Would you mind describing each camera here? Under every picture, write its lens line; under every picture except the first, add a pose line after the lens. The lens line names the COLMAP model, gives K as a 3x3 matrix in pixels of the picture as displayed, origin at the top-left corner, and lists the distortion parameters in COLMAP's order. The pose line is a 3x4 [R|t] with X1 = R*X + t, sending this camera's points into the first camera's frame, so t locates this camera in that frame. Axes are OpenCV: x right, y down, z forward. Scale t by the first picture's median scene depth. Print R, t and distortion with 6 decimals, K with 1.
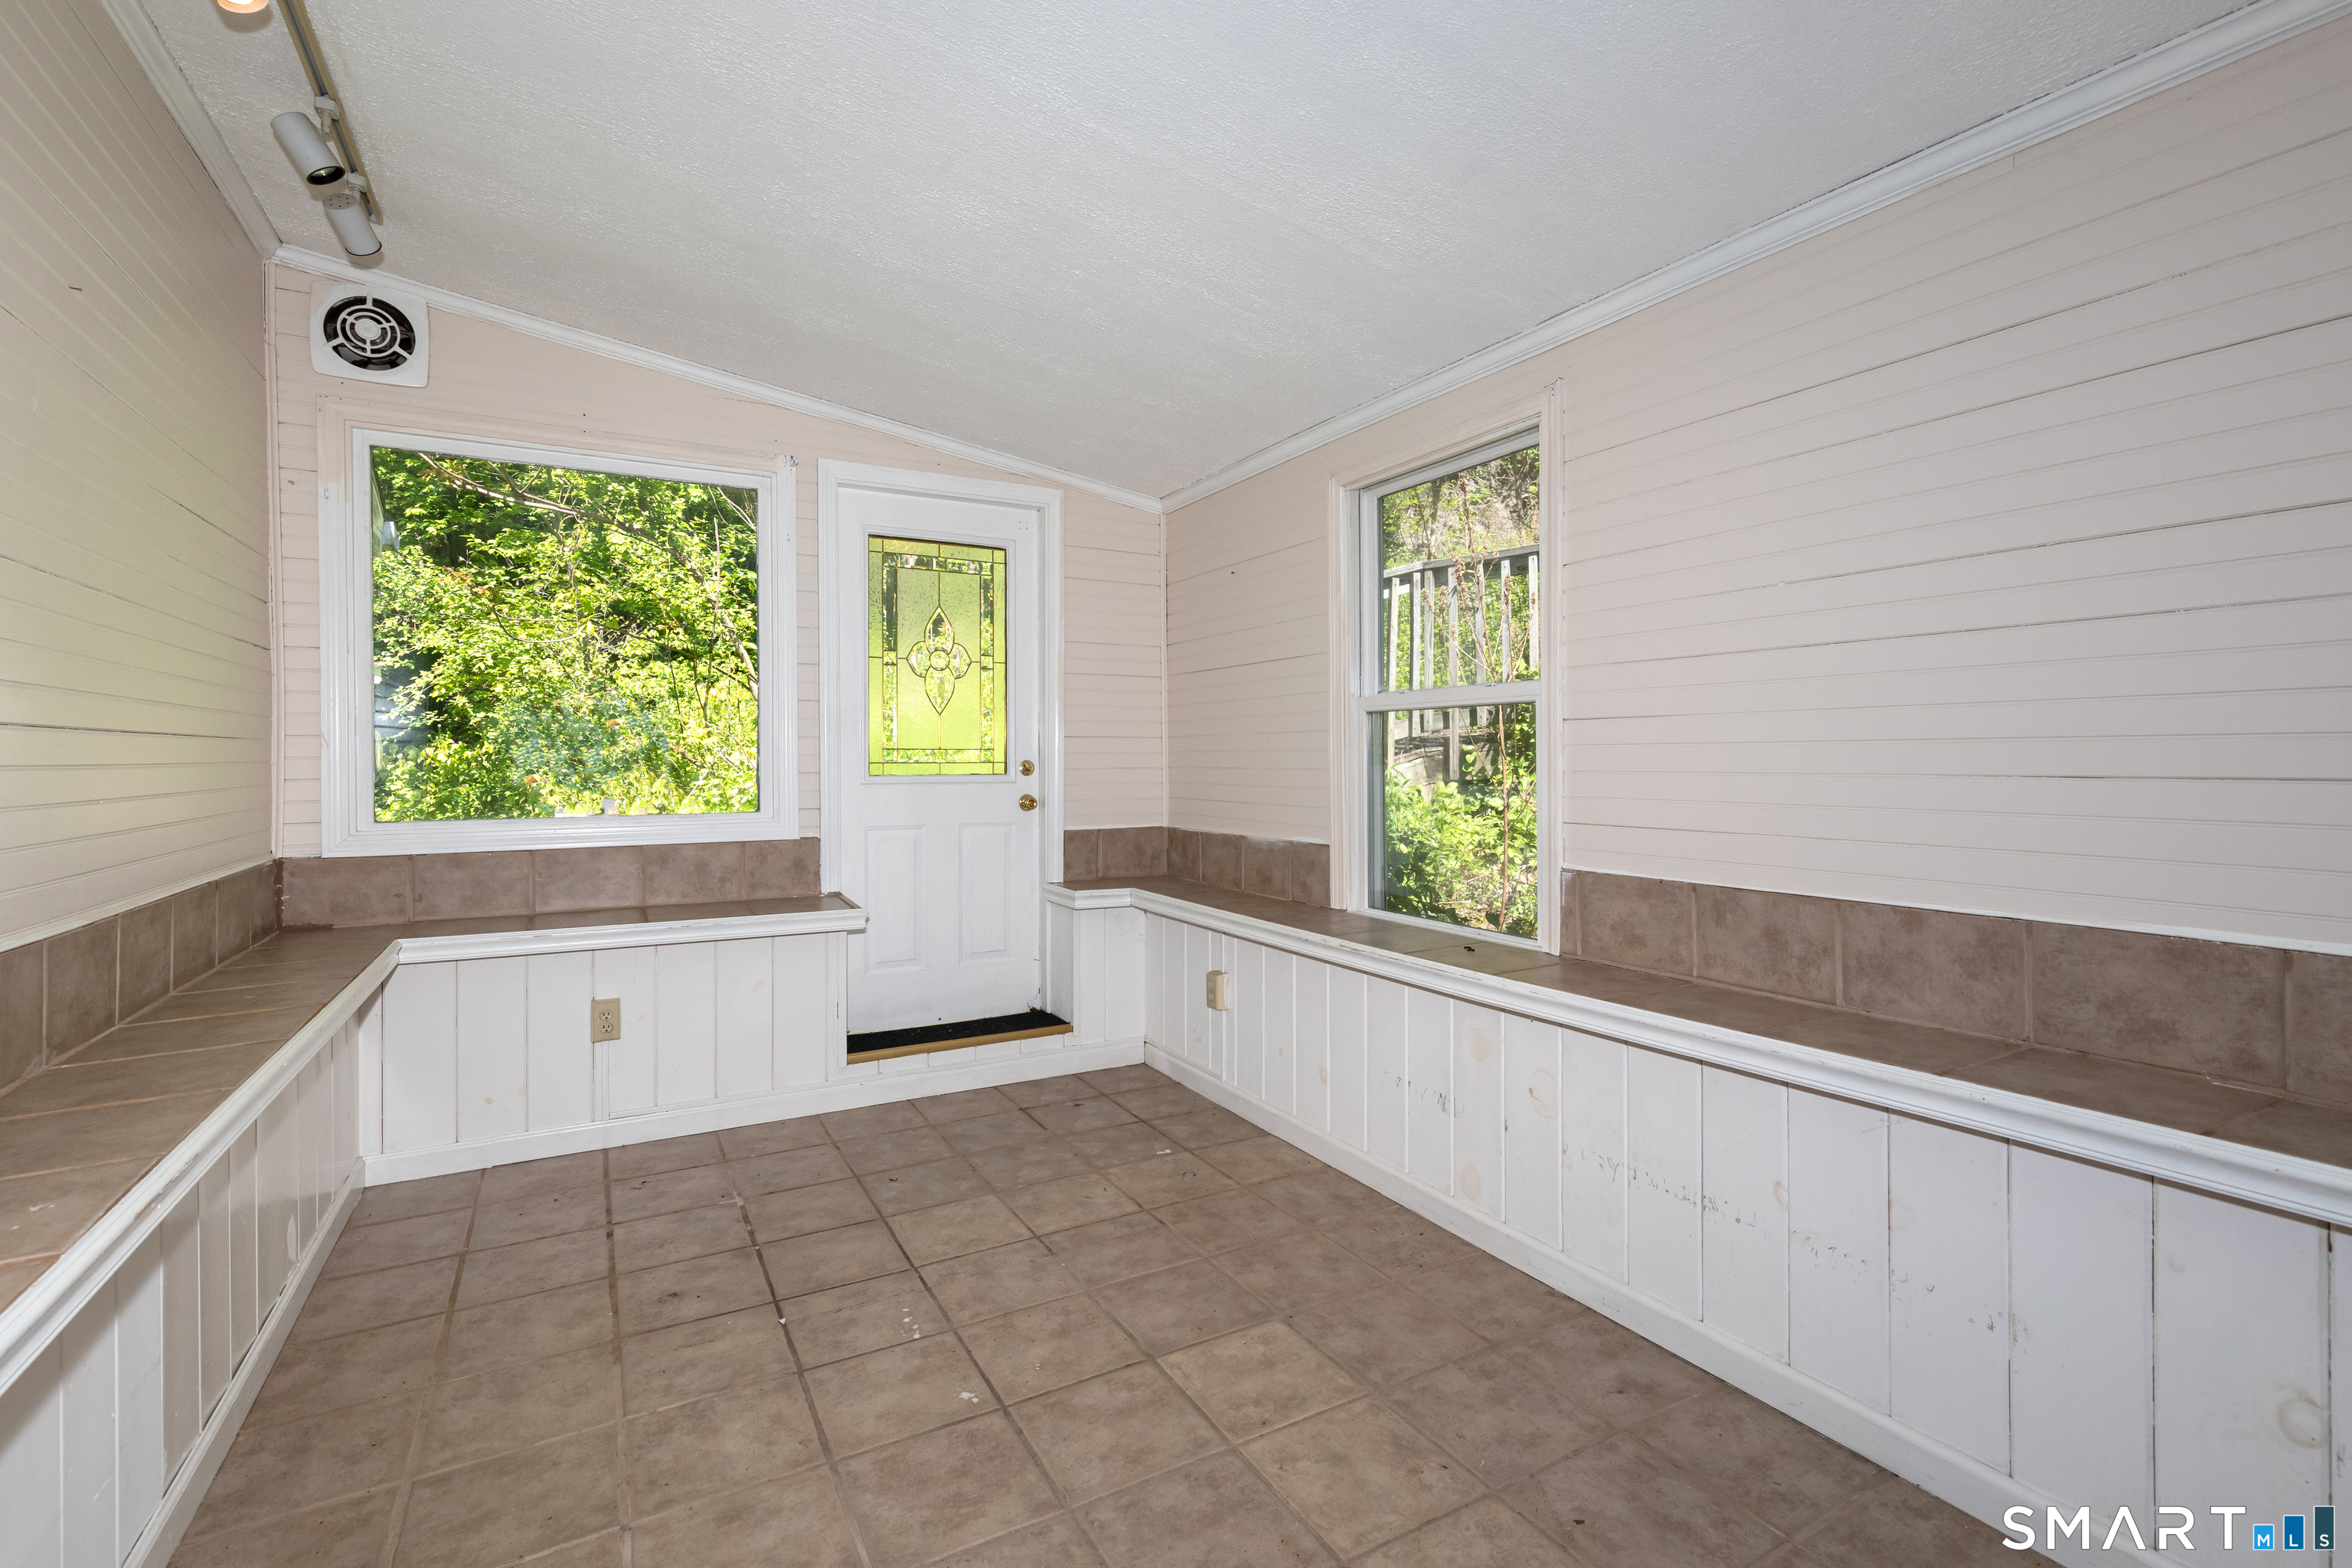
lens RADIAL K [[1047.9, 0, 1117.1], [0, 1047.9, 763.9], [0, 0, 1]] dist [0.014511, -0.000083]
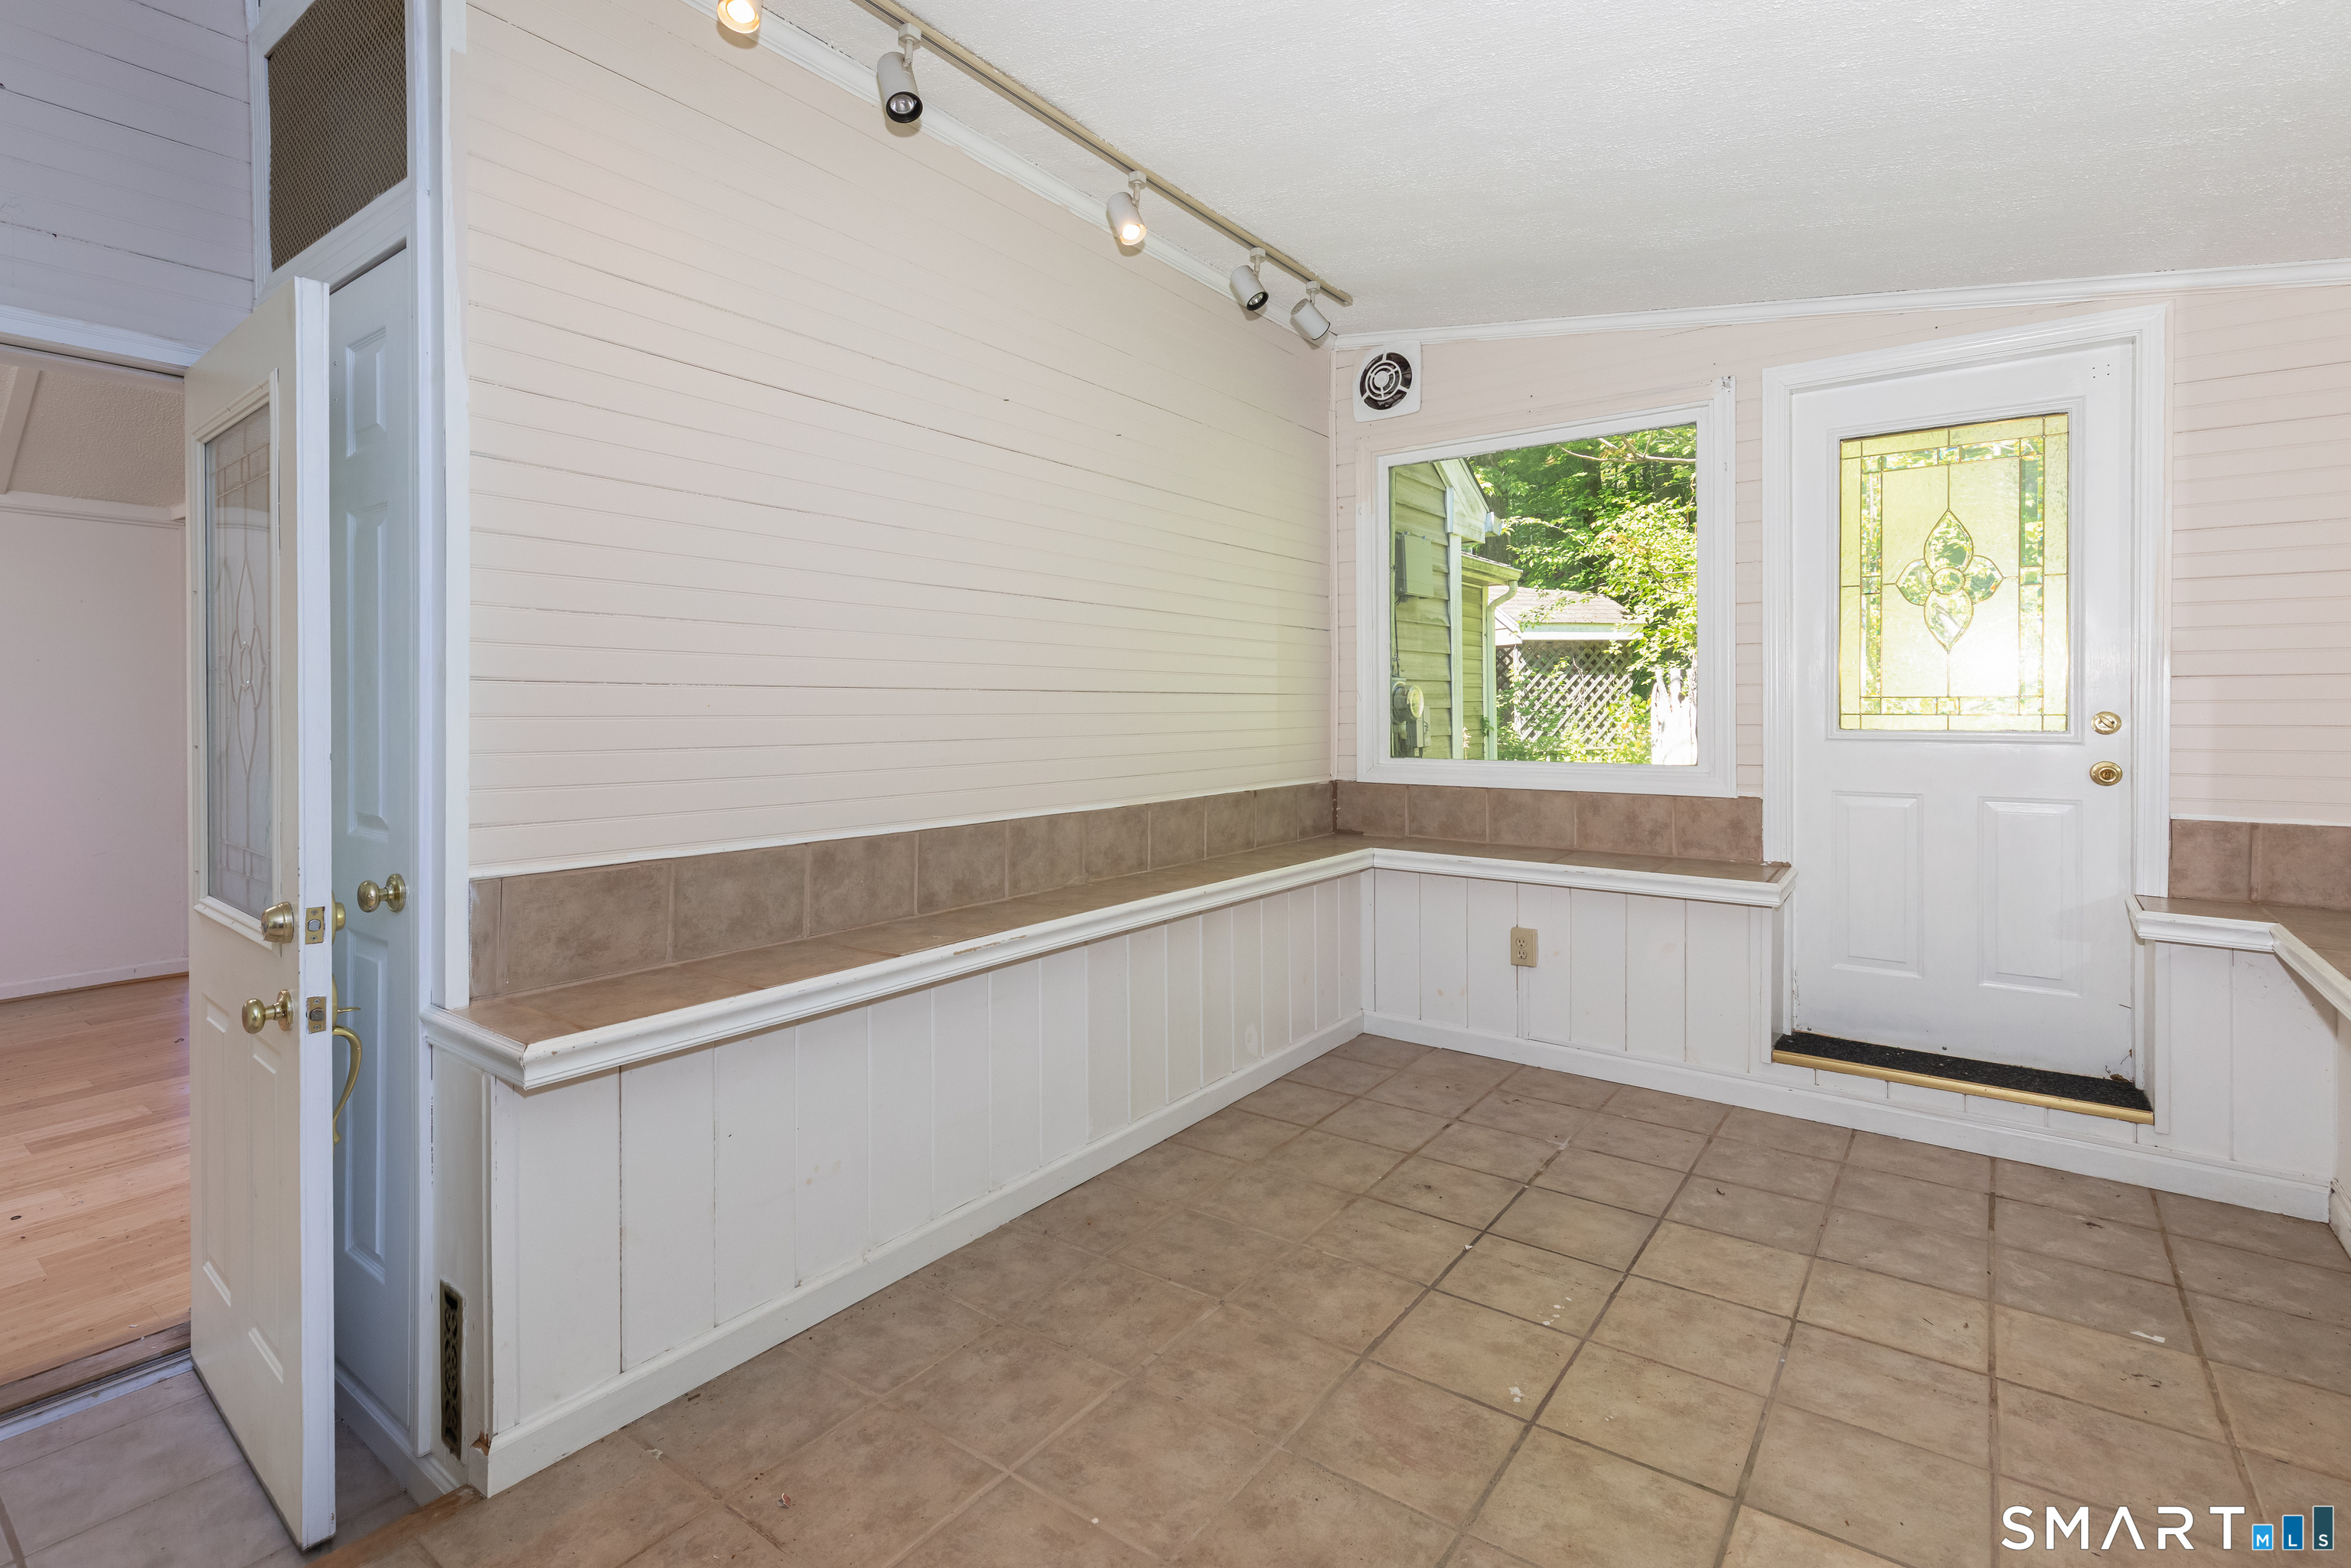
lens RADIAL K [[1069.4, 0, 1197.3], [0, 1069.4, 714.6], [0, 0, 1]] dist [0.011972, -0.000948]
pose [[0.453159, 0.008894, -0.891385, 0.389824], [-0.004993, 0.999960, 0.007439, -0.006200], [0.891416, 0.001079, 0.453185, 0.210937]]
